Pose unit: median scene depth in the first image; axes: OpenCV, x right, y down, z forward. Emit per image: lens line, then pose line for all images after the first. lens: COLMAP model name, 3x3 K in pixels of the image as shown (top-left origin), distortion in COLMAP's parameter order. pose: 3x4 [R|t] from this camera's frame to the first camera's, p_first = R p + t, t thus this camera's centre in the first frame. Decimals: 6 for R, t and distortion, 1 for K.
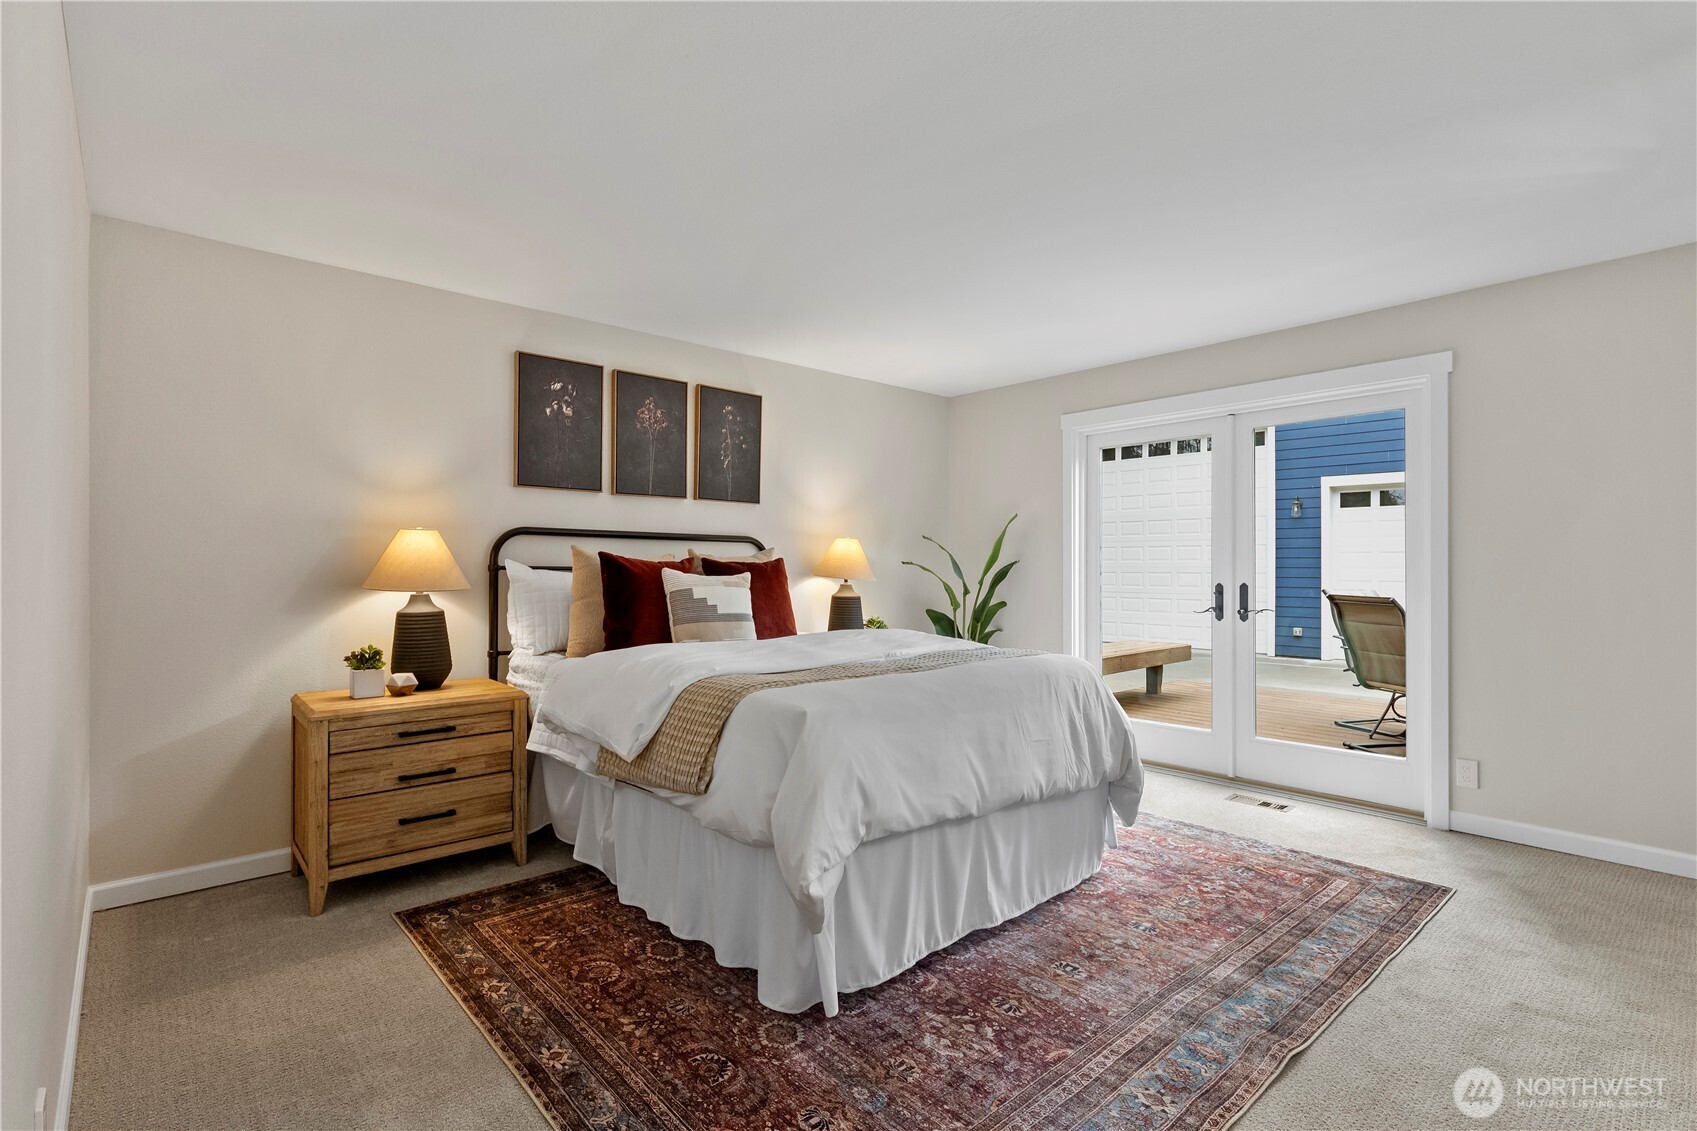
lens RADIAL K [[780.2, 0, 859.7], [0, 780.2, 571.9], [0, 0, 1]] dist [0.002791, 0.001331]
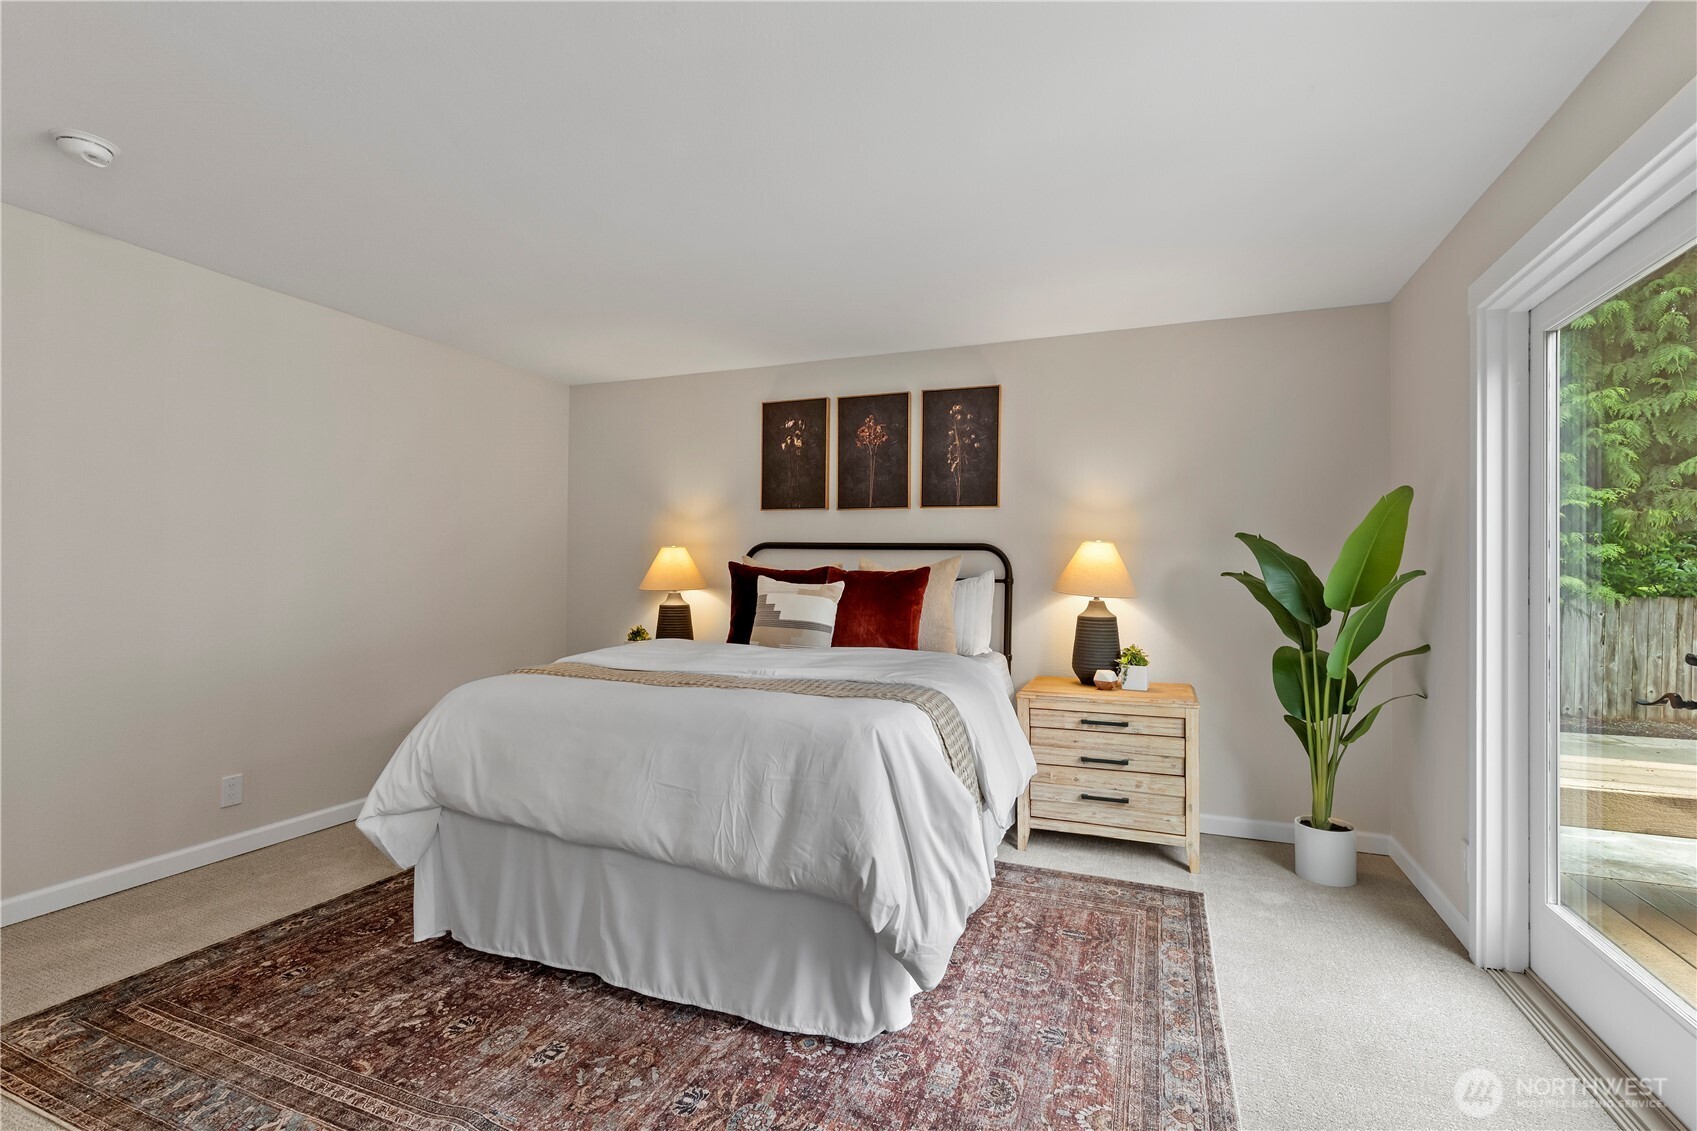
lens RADIAL K [[780.2, 0, 854.9], [0, 780.2, 555.9], [0, 0, 1]] dist [0.002791, 0.001331]
pose [[0.442570, -0.011625, -0.896659, 0.731585], [-0.018049, 0.999598, -0.021869, -0.010220], [0.896552, 0.025862, 0.442182, 0.564628]]
